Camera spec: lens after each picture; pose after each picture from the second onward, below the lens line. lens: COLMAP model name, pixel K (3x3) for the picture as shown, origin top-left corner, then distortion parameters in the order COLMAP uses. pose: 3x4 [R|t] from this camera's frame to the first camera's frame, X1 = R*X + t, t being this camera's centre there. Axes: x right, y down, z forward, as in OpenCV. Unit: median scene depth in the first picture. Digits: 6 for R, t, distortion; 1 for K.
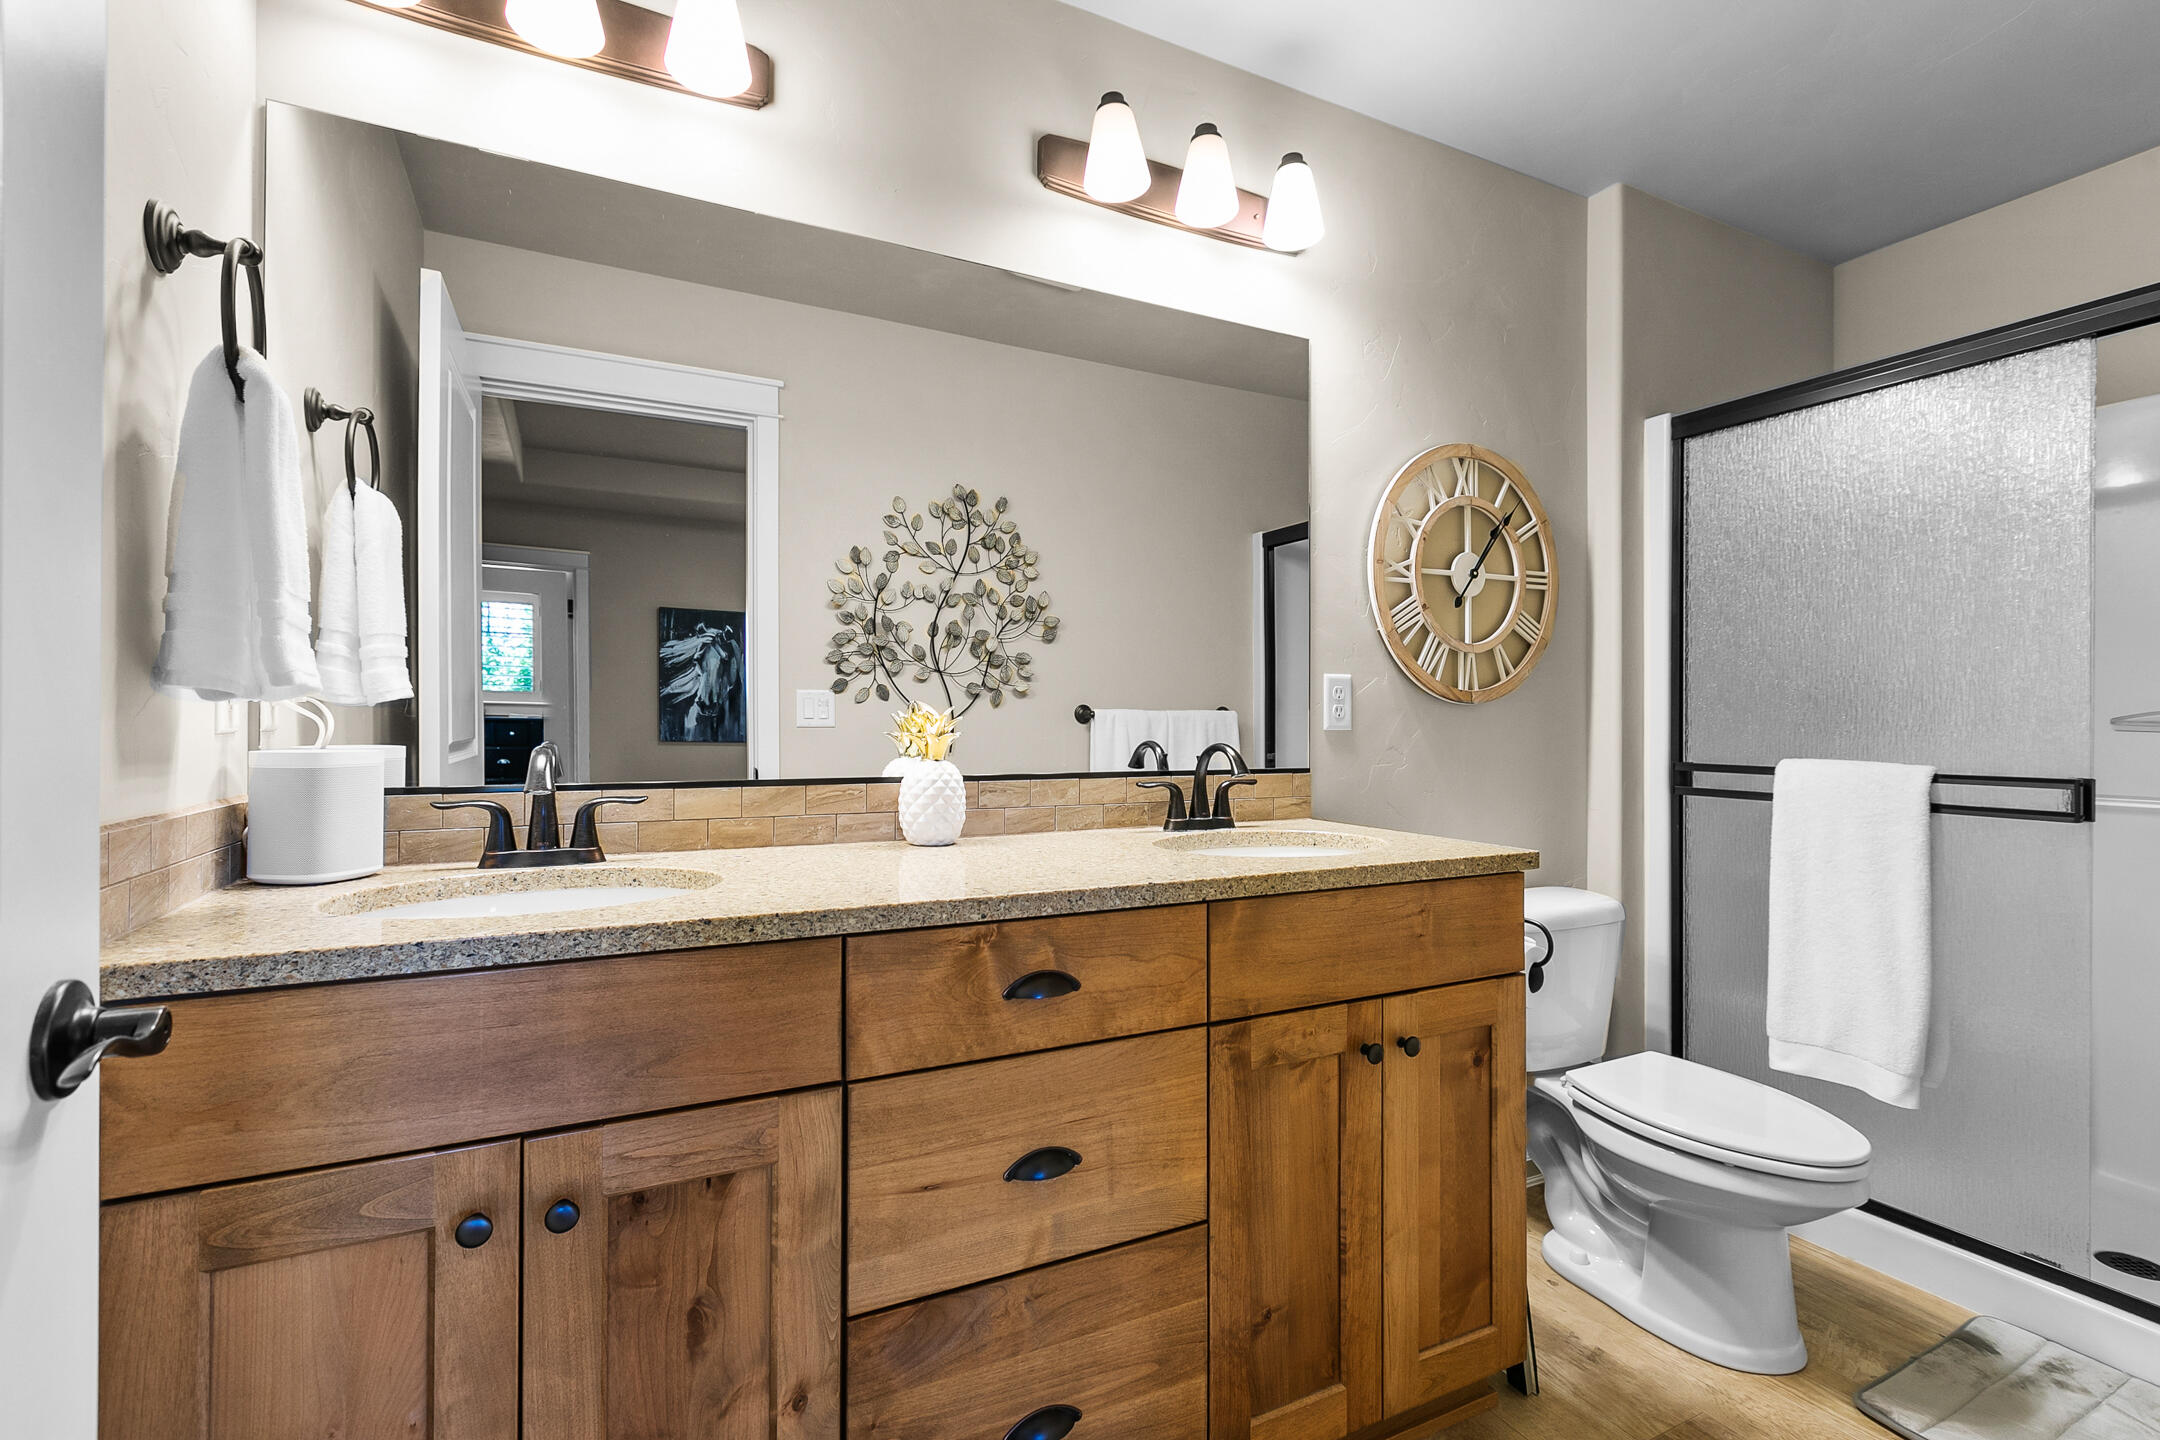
lens RADIAL K [[974.2, 0, 1085.9], [0, 974.2, 713.5], [0, 0, 1]] dist [0.001328, -0.001574]
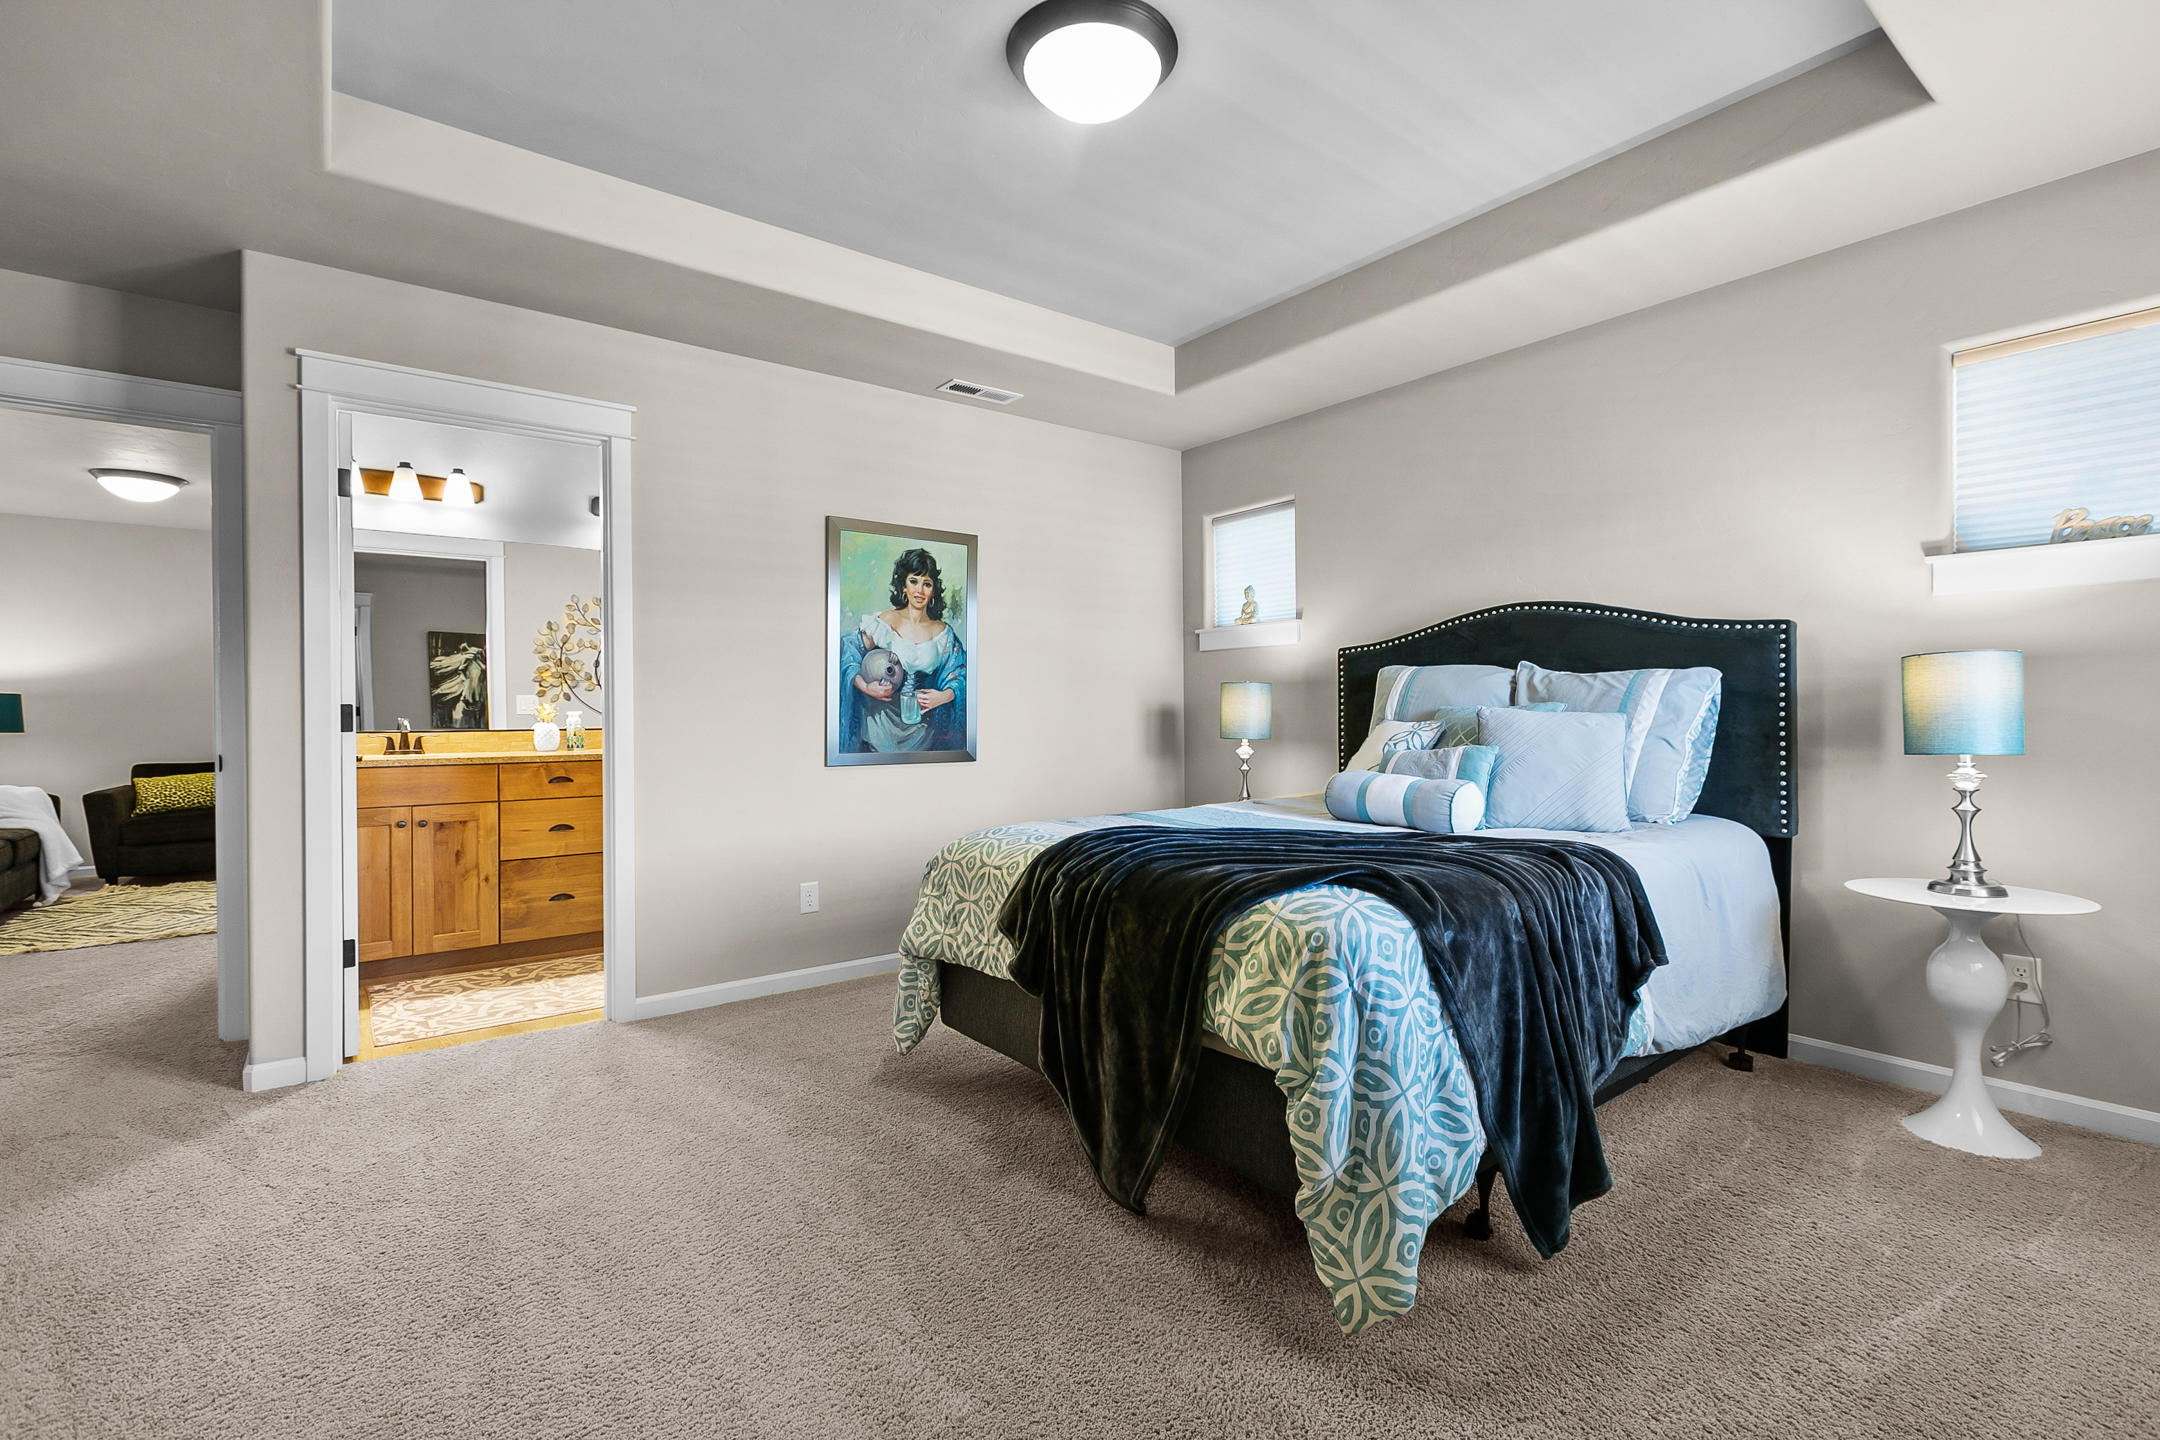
lens RADIAL K [[974.2, 0, 1117.3], [0, 974.2, 707.7], [0, 0, 1]] dist [0.001328, -0.001574]
pose [[0.978168, -0.011200, 0.207515, 0.525180], [0.010391, 0.999934, 0.004990, 0.002362], [-0.207557, -0.002725, 0.978219, -1.279709]]
